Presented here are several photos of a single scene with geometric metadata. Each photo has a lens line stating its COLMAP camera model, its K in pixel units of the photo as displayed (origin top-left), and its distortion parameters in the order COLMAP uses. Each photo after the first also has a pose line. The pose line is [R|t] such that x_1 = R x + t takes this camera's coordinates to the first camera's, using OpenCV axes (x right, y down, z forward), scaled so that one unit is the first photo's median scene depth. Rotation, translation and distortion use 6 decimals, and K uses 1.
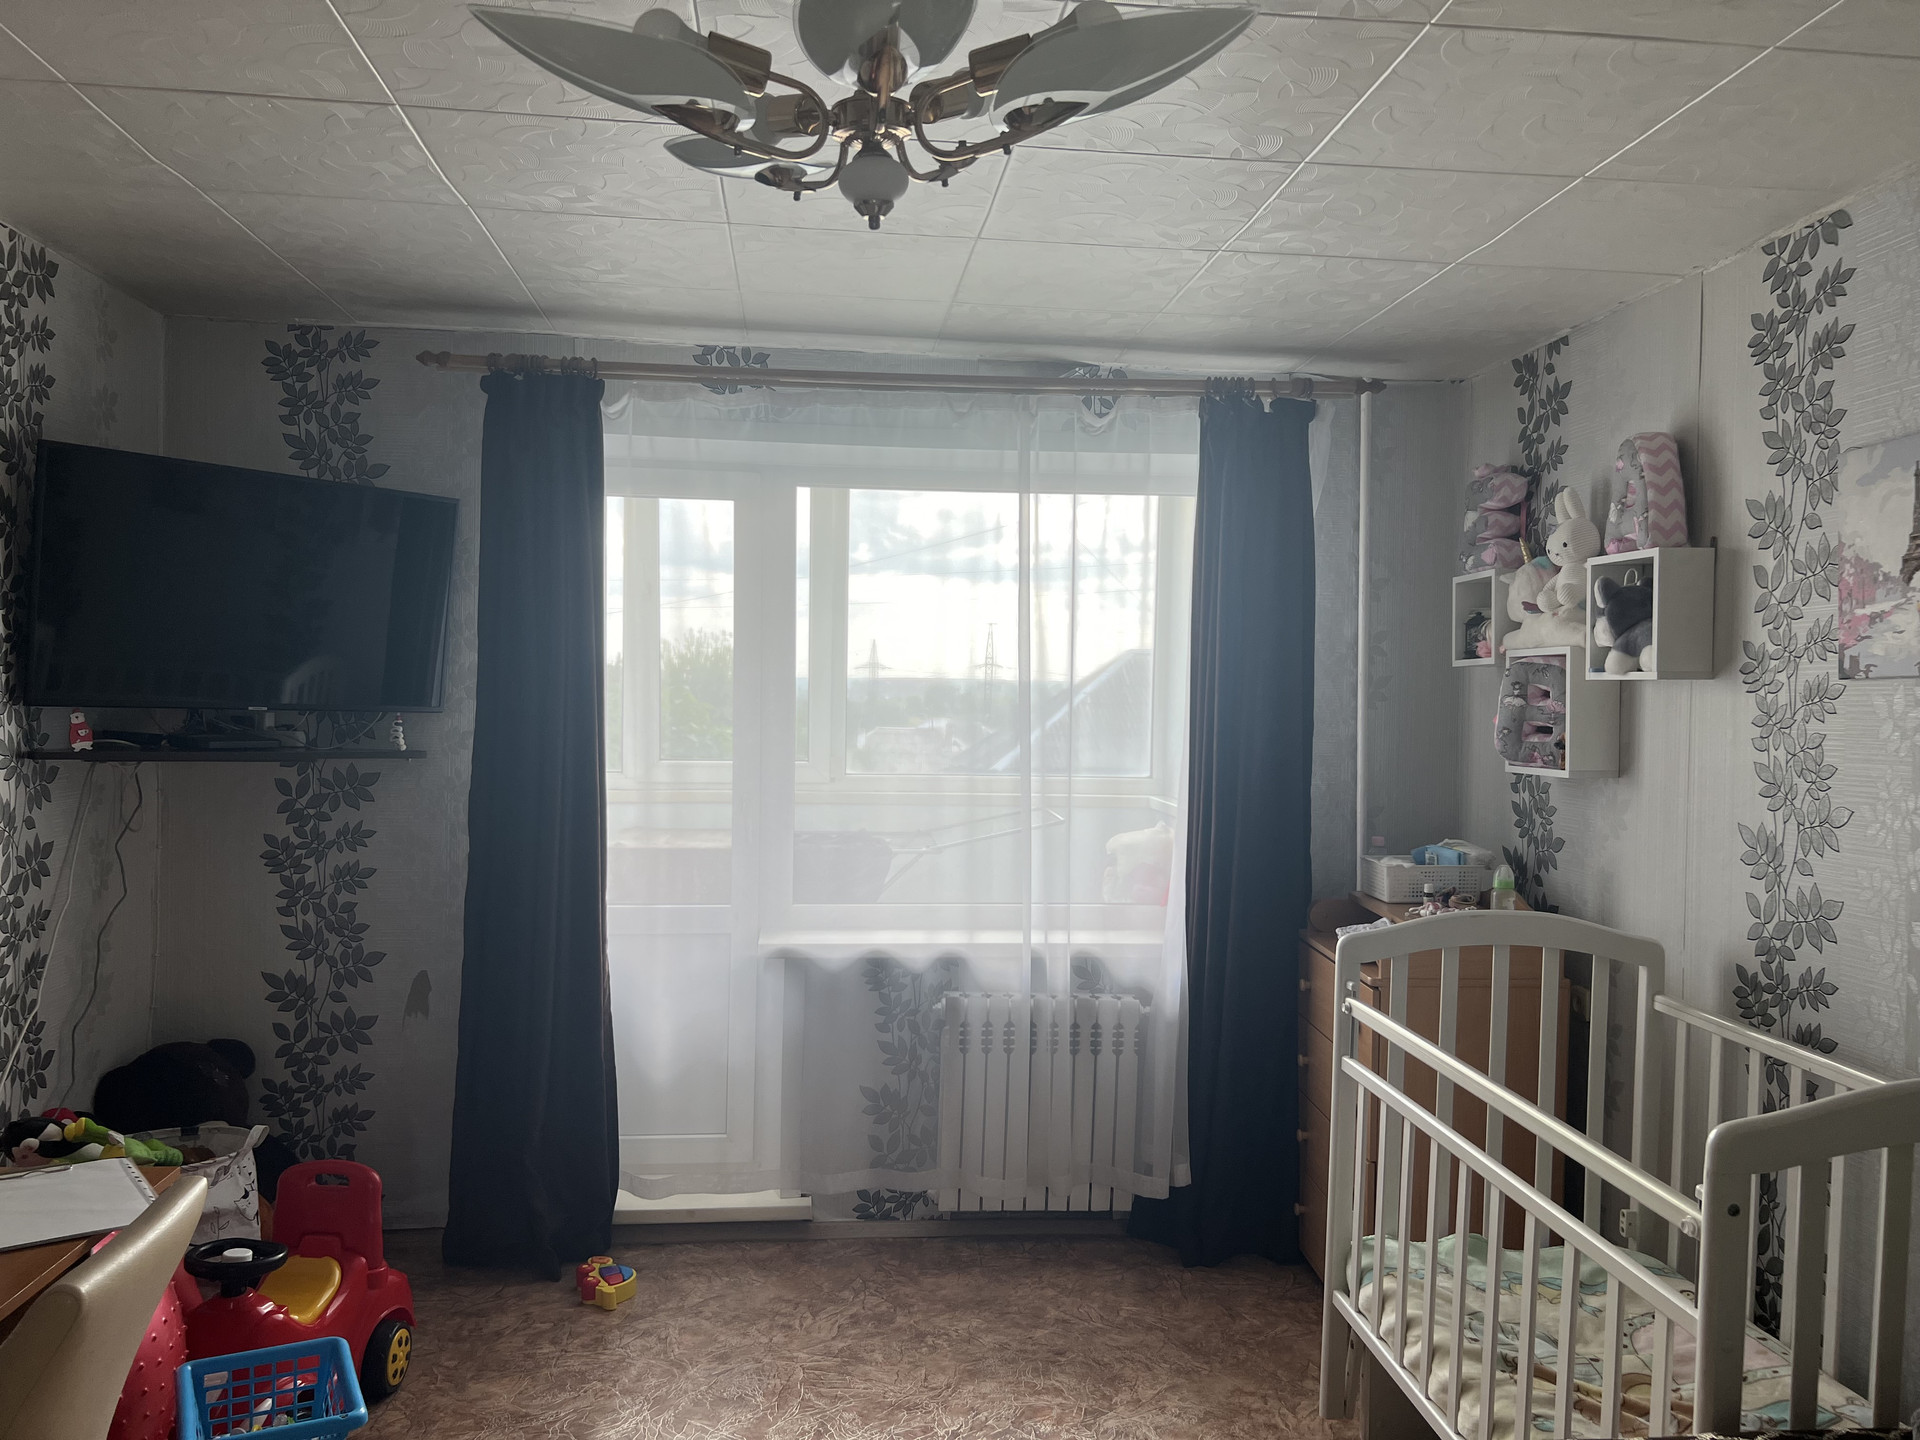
lens RADIAL K [[1419.9, 0, 960.0], [0, 1419.9, 720.0], [0, 0, 1]] dist [0.041556, -0.041133]
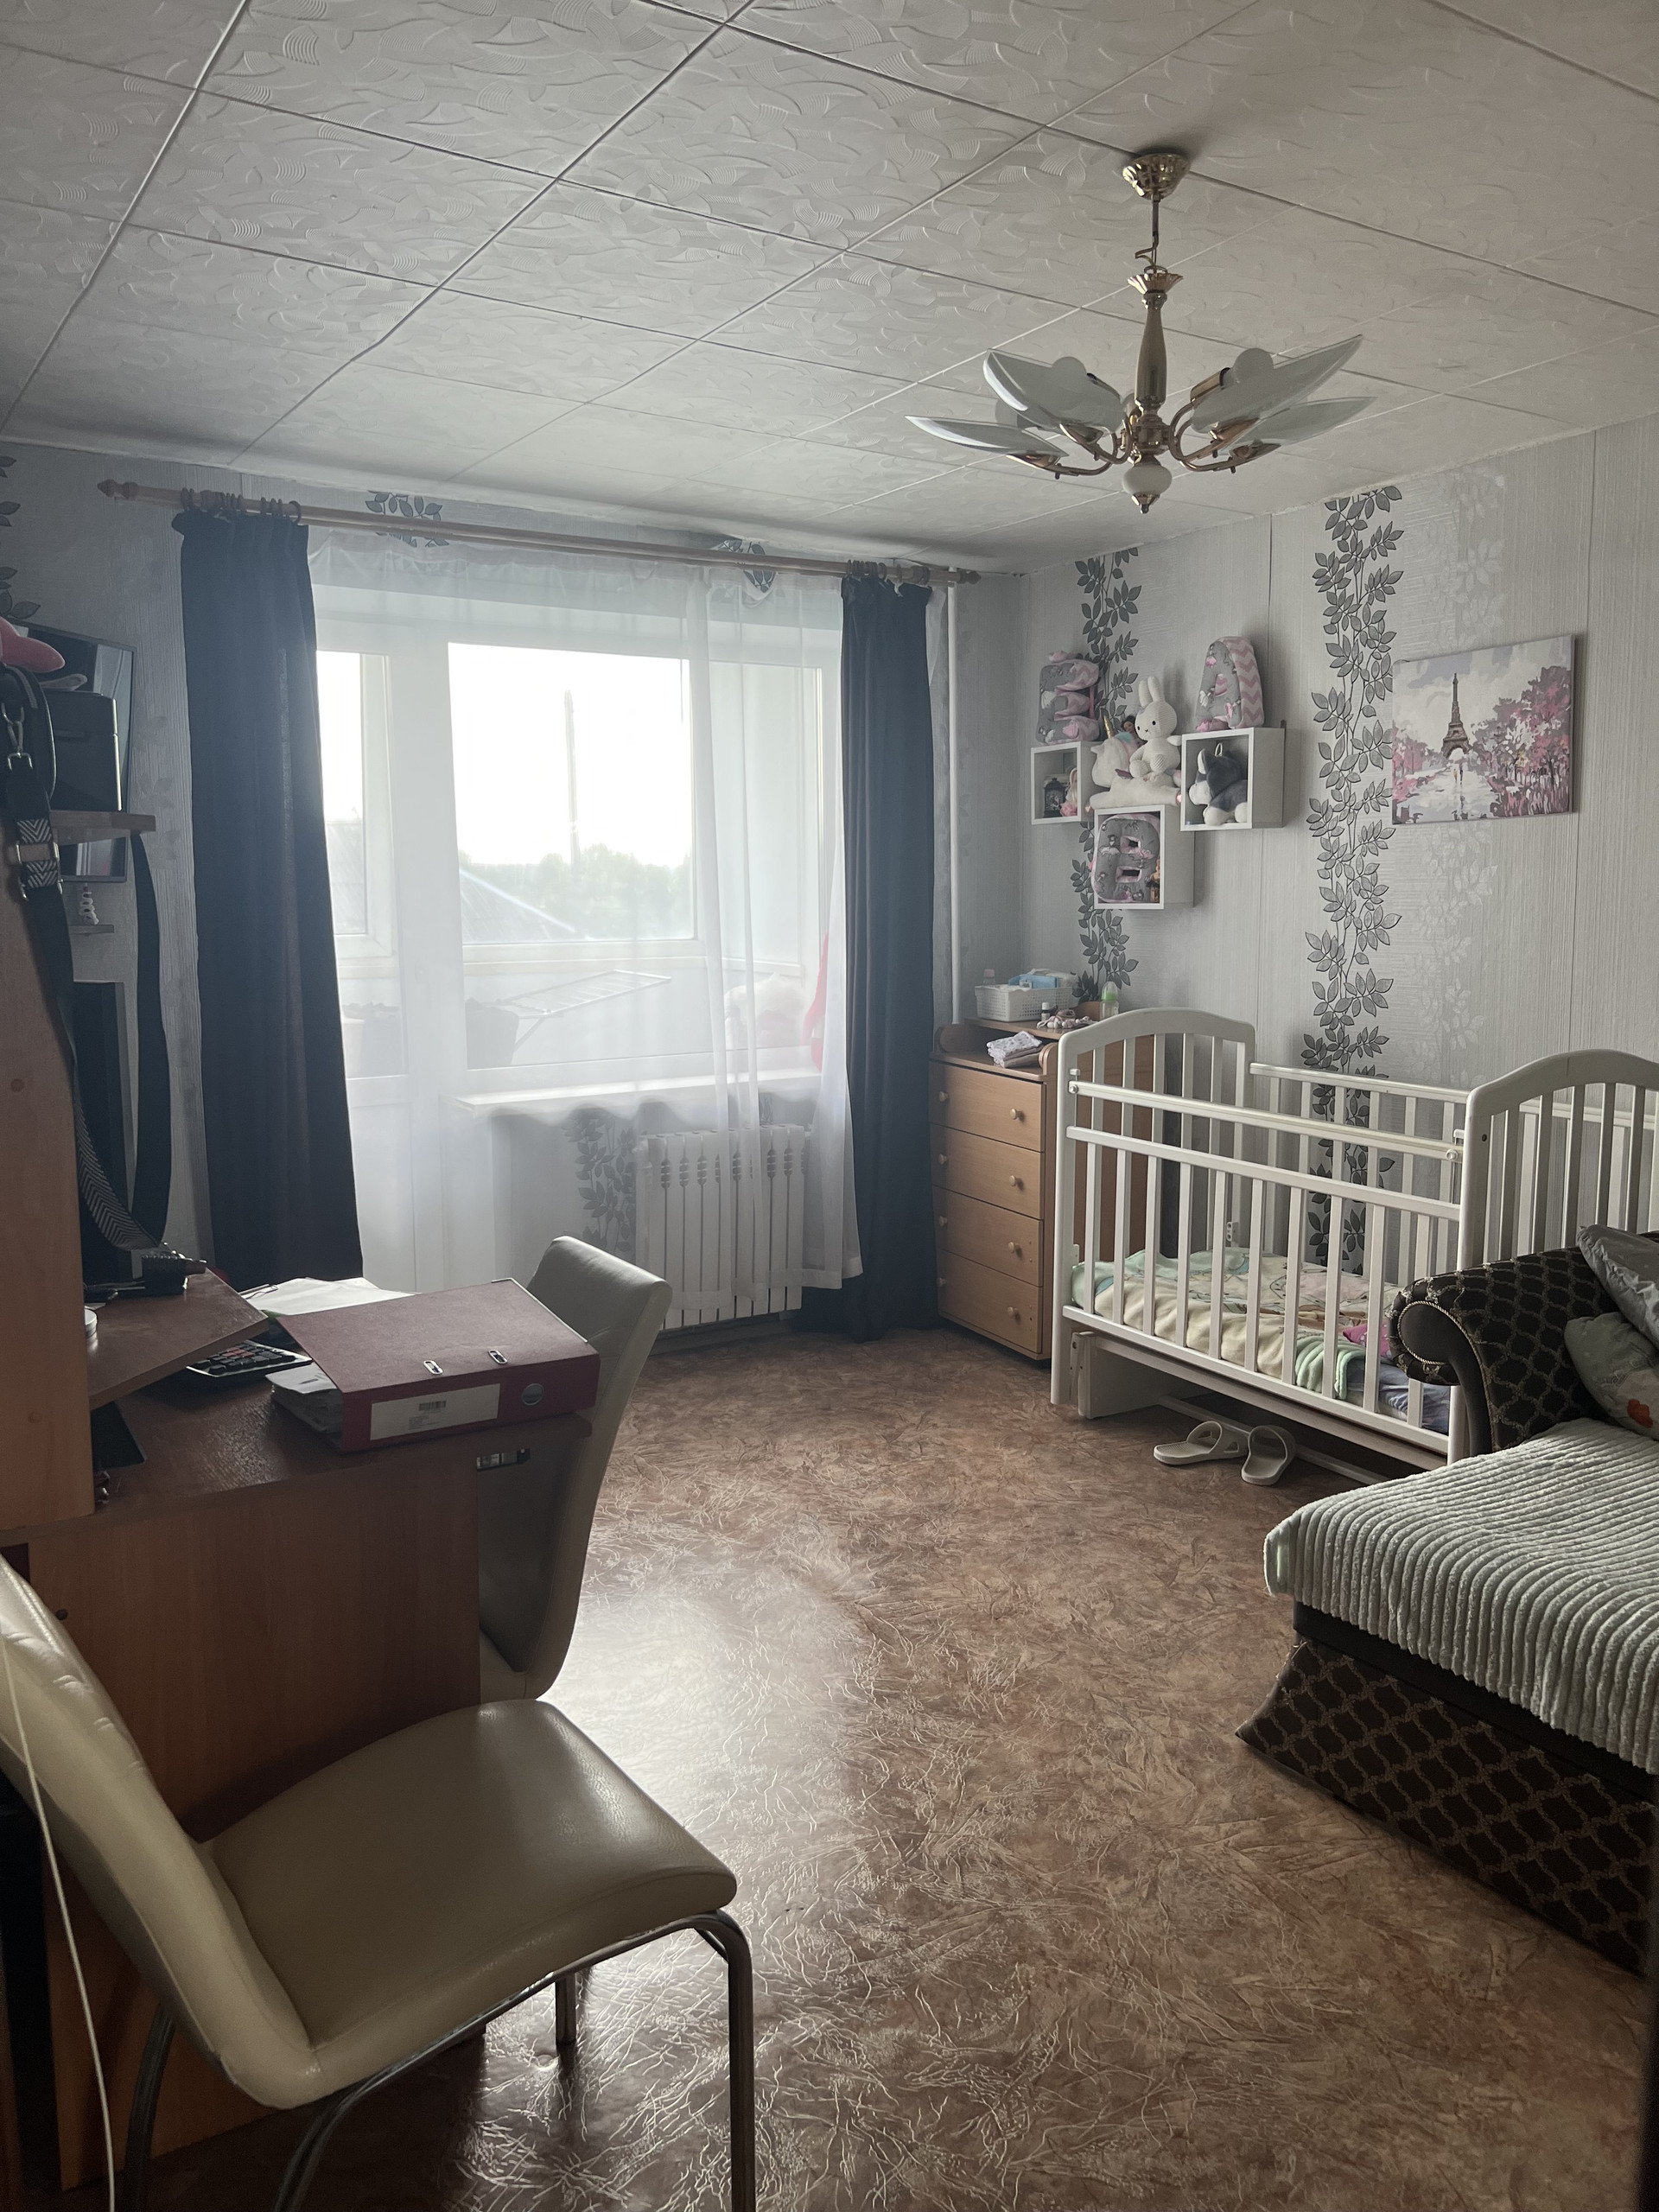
lens RADIAL K [[1624.8, 0, 838.4], [0, 1624.8, 1077.4], [0, 0, 1]] dist [0.058309, -0.140394]
pose [[0.893074, -0.077759, 0.443138, -0.535374], [0.030694, 0.993187, 0.112418, 0.019143], [-0.448861, -0.086796, 0.889376, -0.196125]]
